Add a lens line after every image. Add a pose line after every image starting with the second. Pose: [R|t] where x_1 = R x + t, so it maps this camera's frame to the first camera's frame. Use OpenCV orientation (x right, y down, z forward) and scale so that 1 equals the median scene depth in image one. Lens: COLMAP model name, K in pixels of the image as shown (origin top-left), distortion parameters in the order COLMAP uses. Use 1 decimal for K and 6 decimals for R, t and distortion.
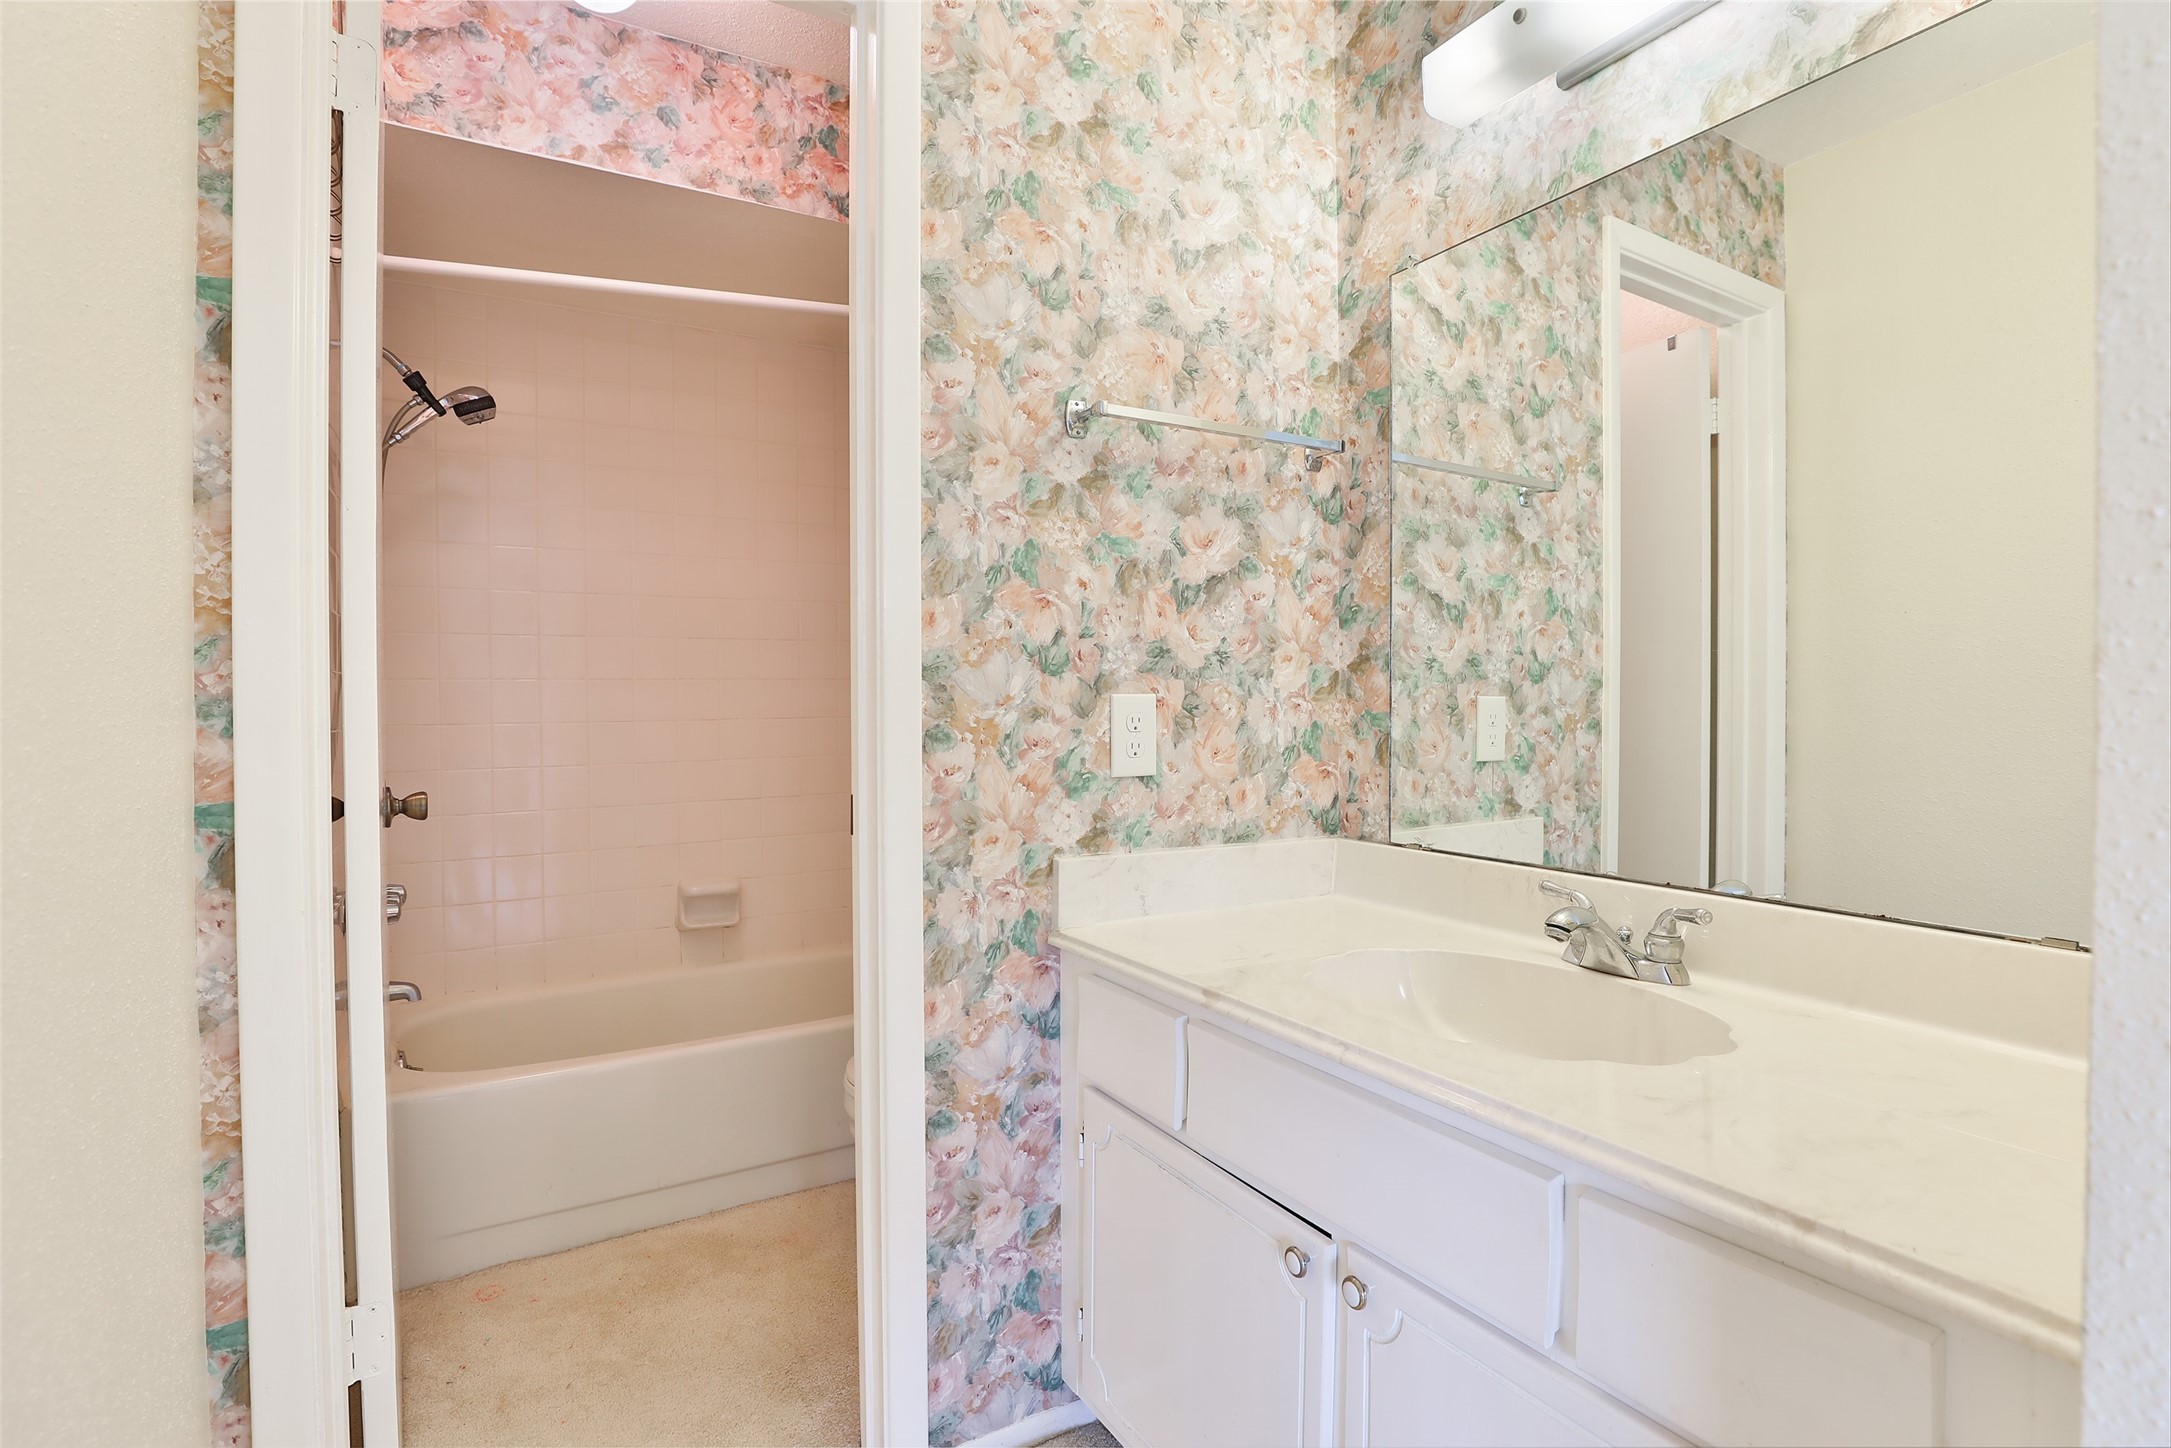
lens RADIAL K [[1055.7, 0, 1087.2], [0, 1055.7, 715.1], [0, 0, 1]] dist [-0.004785, -0.000360]
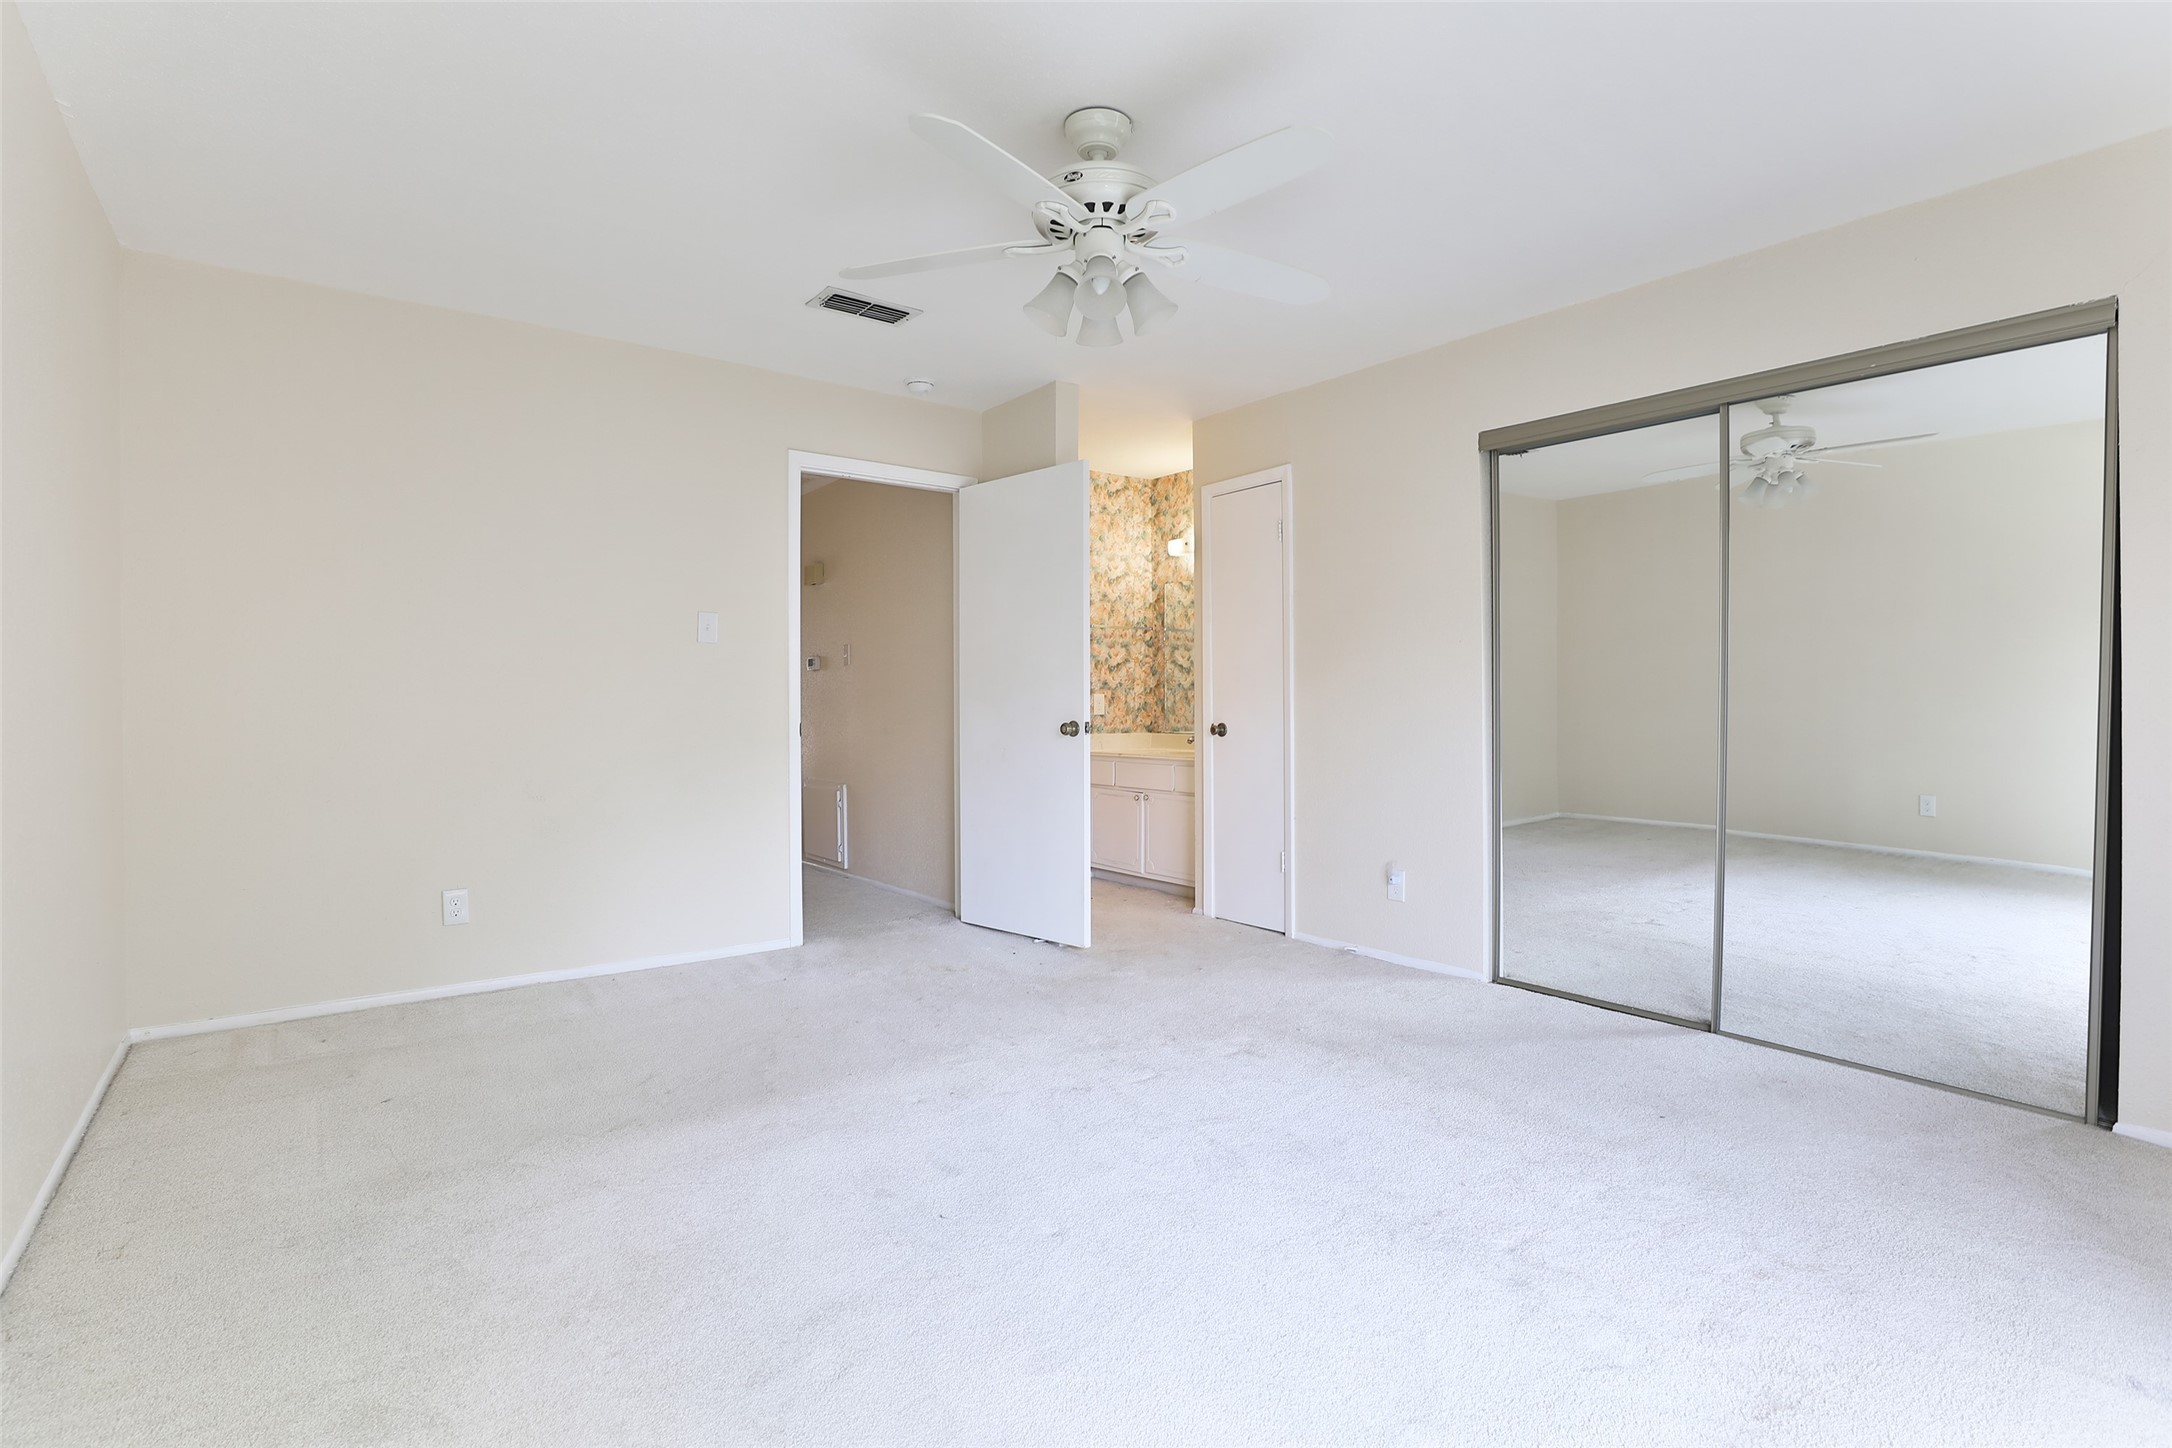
lens RADIAL K [[1056.2, 0, 1086.5], [0, 1056.2, 725.7], [0, 0, 1]] dist [-0.004785, -0.000360]
pose [[0.993629, -0.005109, 0.112586, -0.412415], [0.004042, 0.999945, 0.009704, 0.055287], [-0.112629, -0.009187, 0.993595, -2.695328]]
